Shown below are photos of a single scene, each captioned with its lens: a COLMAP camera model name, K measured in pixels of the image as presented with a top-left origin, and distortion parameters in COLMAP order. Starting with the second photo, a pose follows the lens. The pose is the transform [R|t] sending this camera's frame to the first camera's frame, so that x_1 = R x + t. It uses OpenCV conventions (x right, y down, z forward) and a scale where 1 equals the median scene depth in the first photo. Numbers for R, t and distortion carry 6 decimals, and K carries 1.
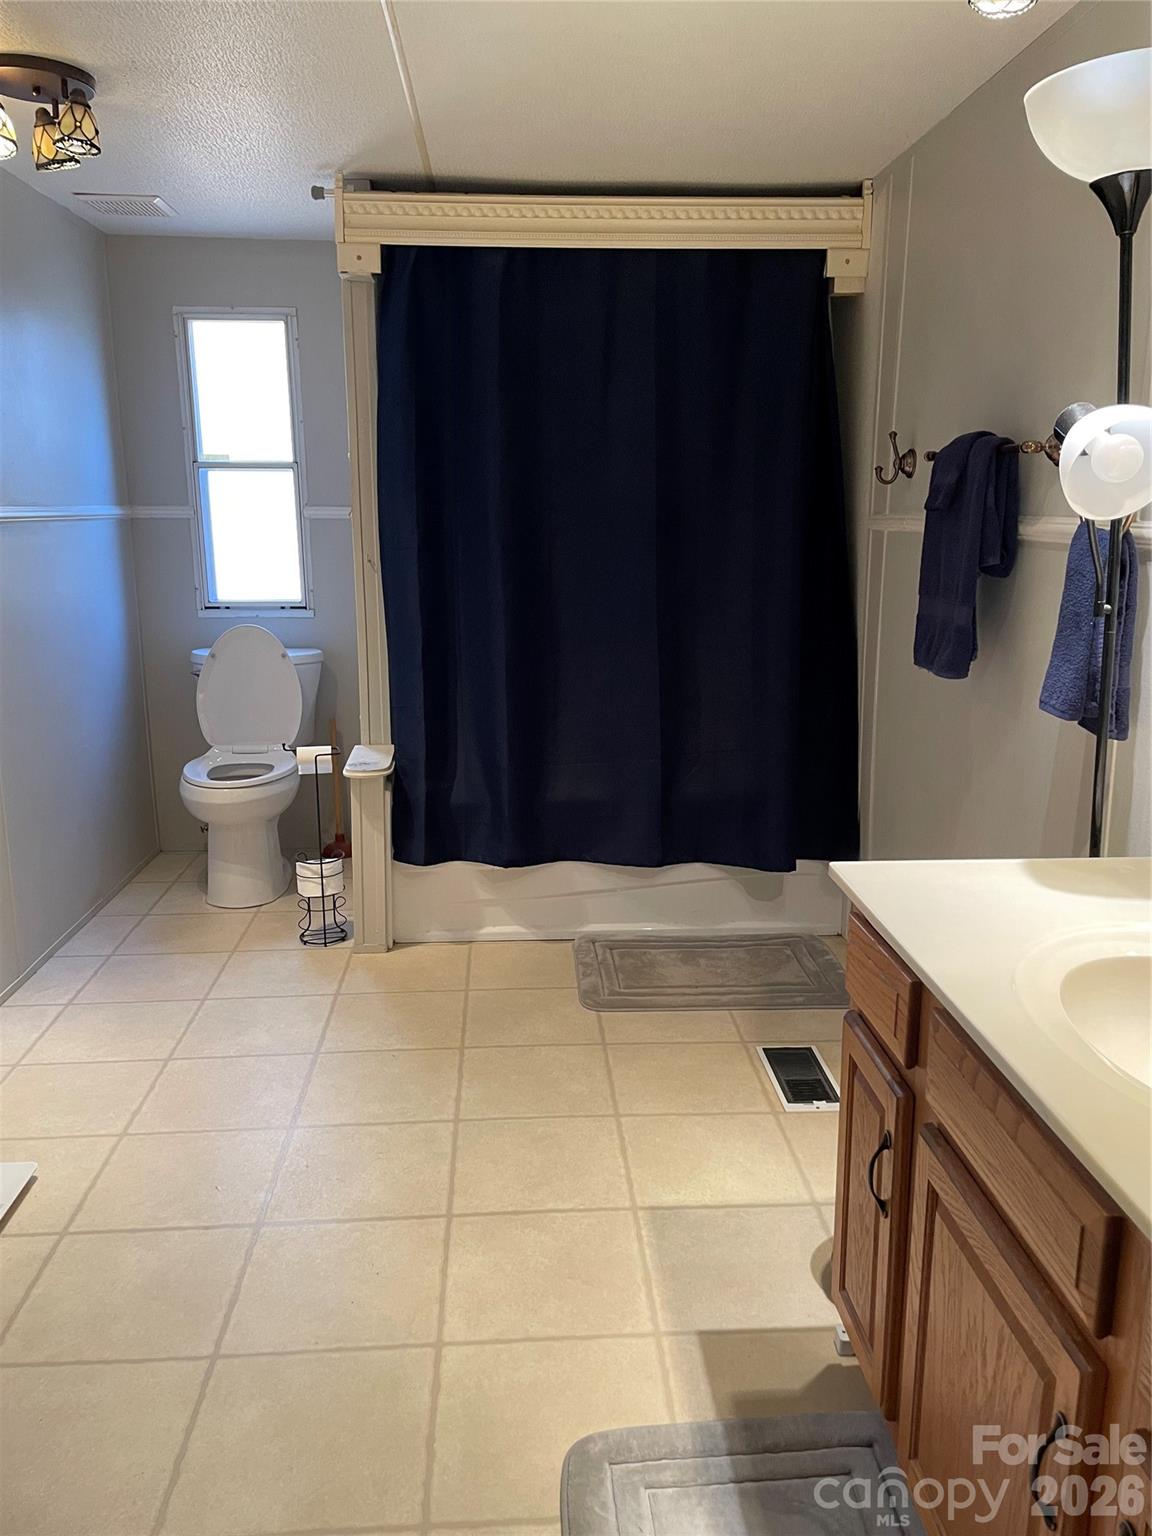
lens RADIAL K [[1173.7, 0, 605.6], [0, 1173.7, 746.2], [0, 0, 1]] dist [0.077833, -0.107515]
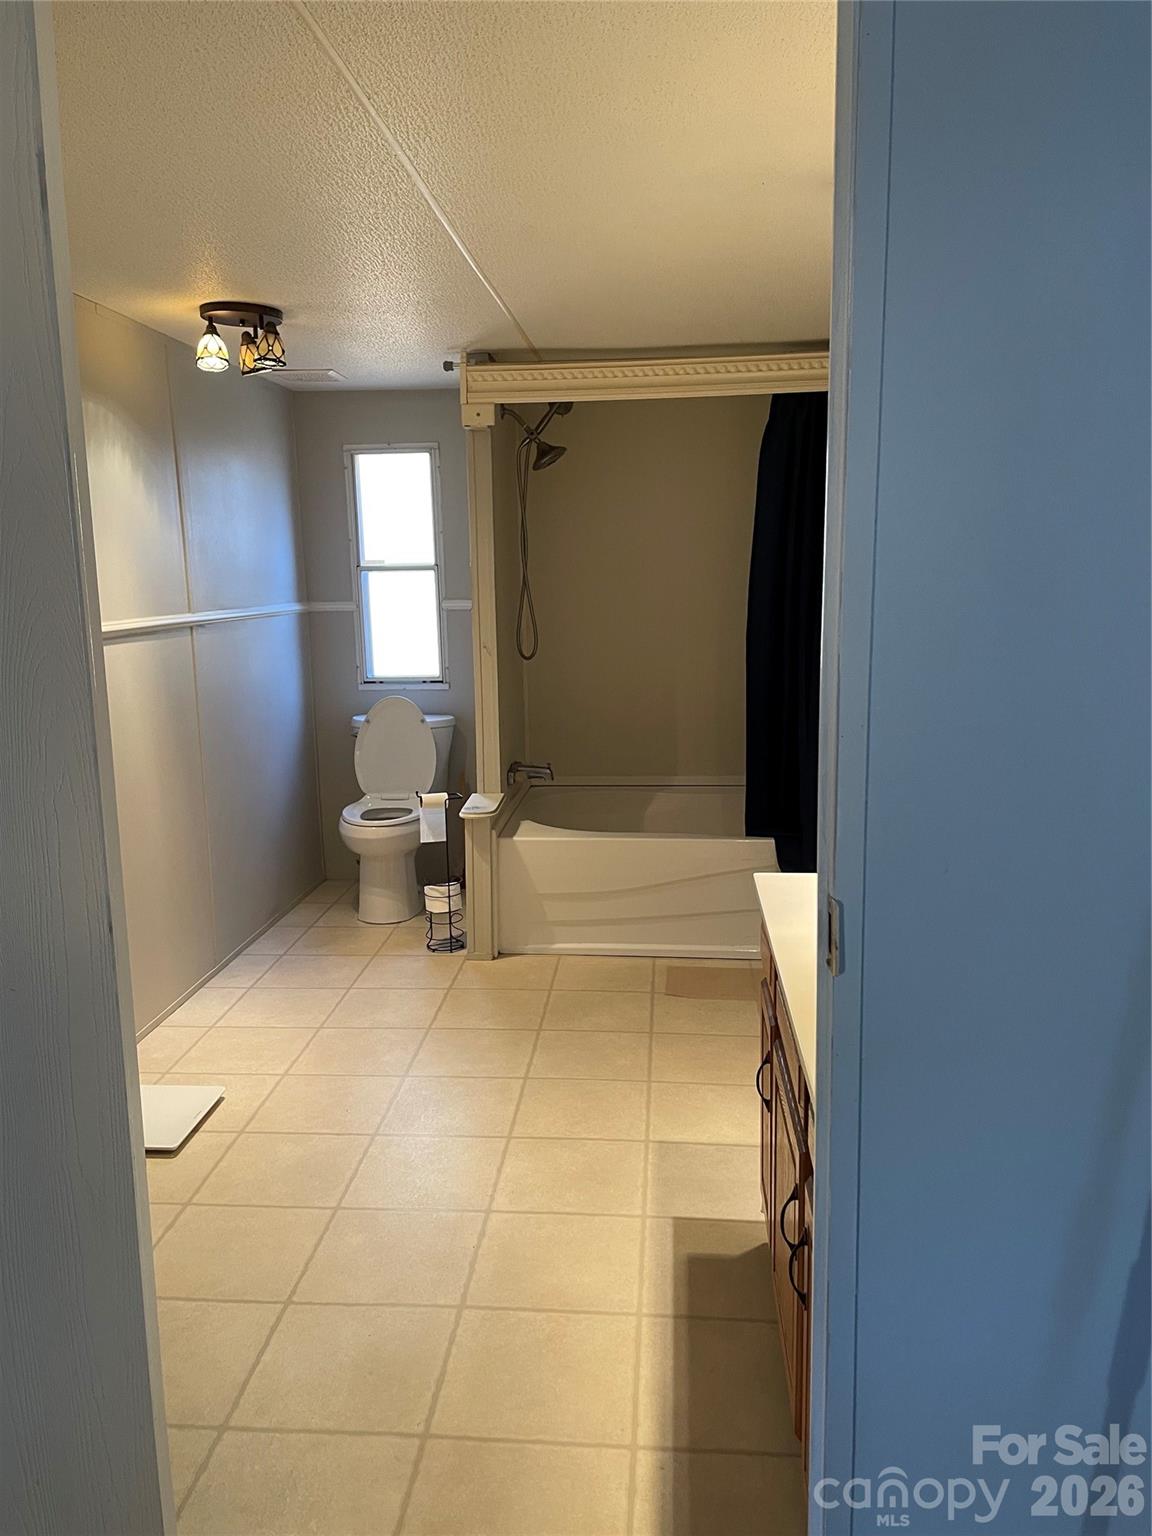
lens RADIAL K [[1153.7, 0, 584.1], [0, 1153.7, 755.8], [0, 0, 1]] dist [0.083779, -0.114349]
pose [[0.988139, 0.006433, -0.153427, 0.100824], [-0.012863, 0.999078, -0.040952, 0.008652], [0.153022, 0.042440, 0.987311, -0.209289]]
